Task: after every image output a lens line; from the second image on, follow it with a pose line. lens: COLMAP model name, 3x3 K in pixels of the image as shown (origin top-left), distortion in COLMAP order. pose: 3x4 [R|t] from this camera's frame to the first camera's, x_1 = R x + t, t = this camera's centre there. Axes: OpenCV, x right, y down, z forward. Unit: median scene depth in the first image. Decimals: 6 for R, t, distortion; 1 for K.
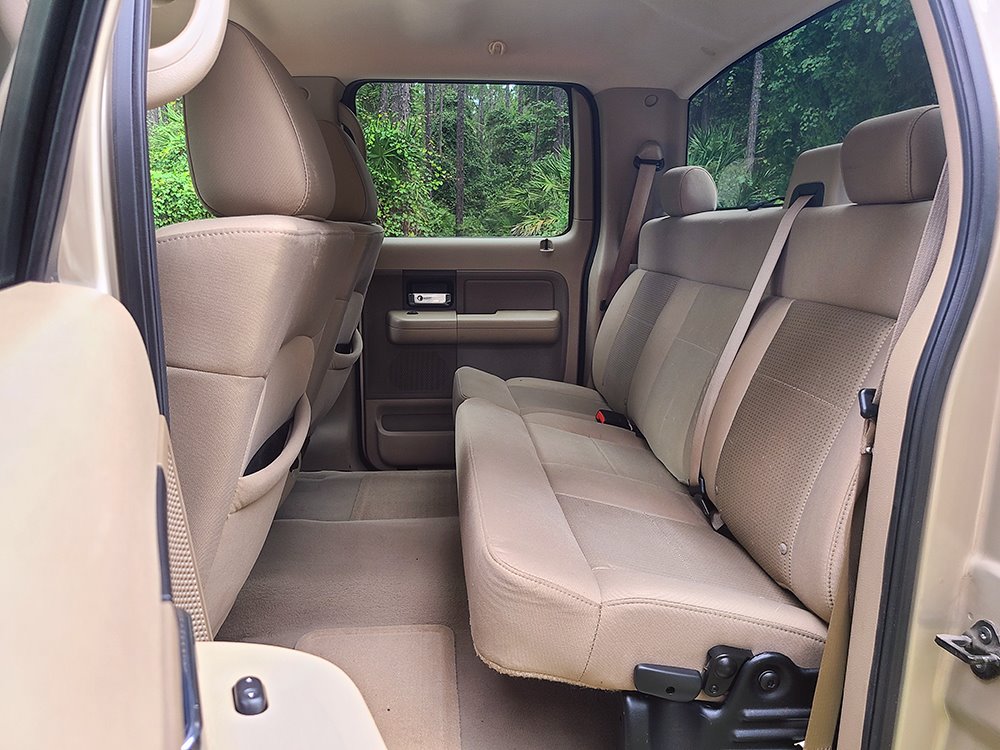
lens RADIAL K [[761.0, 0, 493.5], [0, 761.0, 384.5], [0, 0, 1]] dist [0.048968, -0.032318]
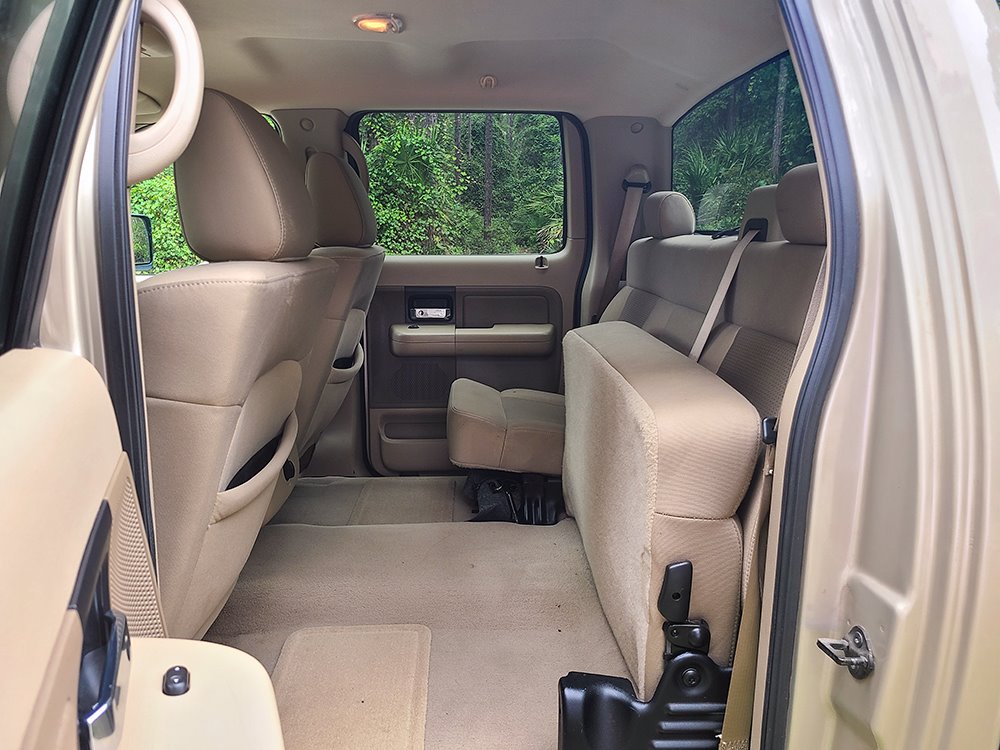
lens RADIAL K [[761.0, 0, 504.3], [0, 761.0, 374.0], [0, 0, 1]] dist [0.048968, -0.032318]
pose [[0.999607, 0.001893, -0.027958, 0.075294], [-0.002228, 0.999926, -0.011940, -0.025681], [0.027933, 0.011998, 0.999538, -0.076629]]
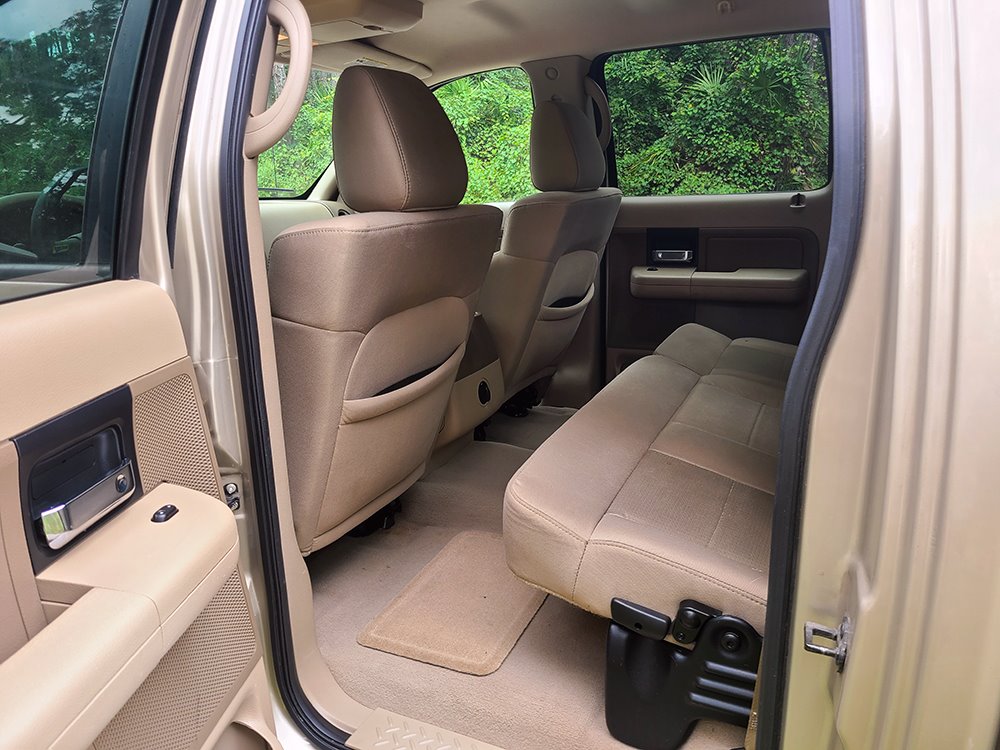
lens RADIAL K [[761.0, 0, 486.9], [0, 761.0, 376.1], [0, 0, 1]] dist [0.048968, -0.032318]
pose [[0.863866, 0.093839, -0.494904, 0.360092], [-0.058830, 0.994566, 0.085891, -0.037271], [0.500274, -0.045083, 0.864692, -0.055282]]
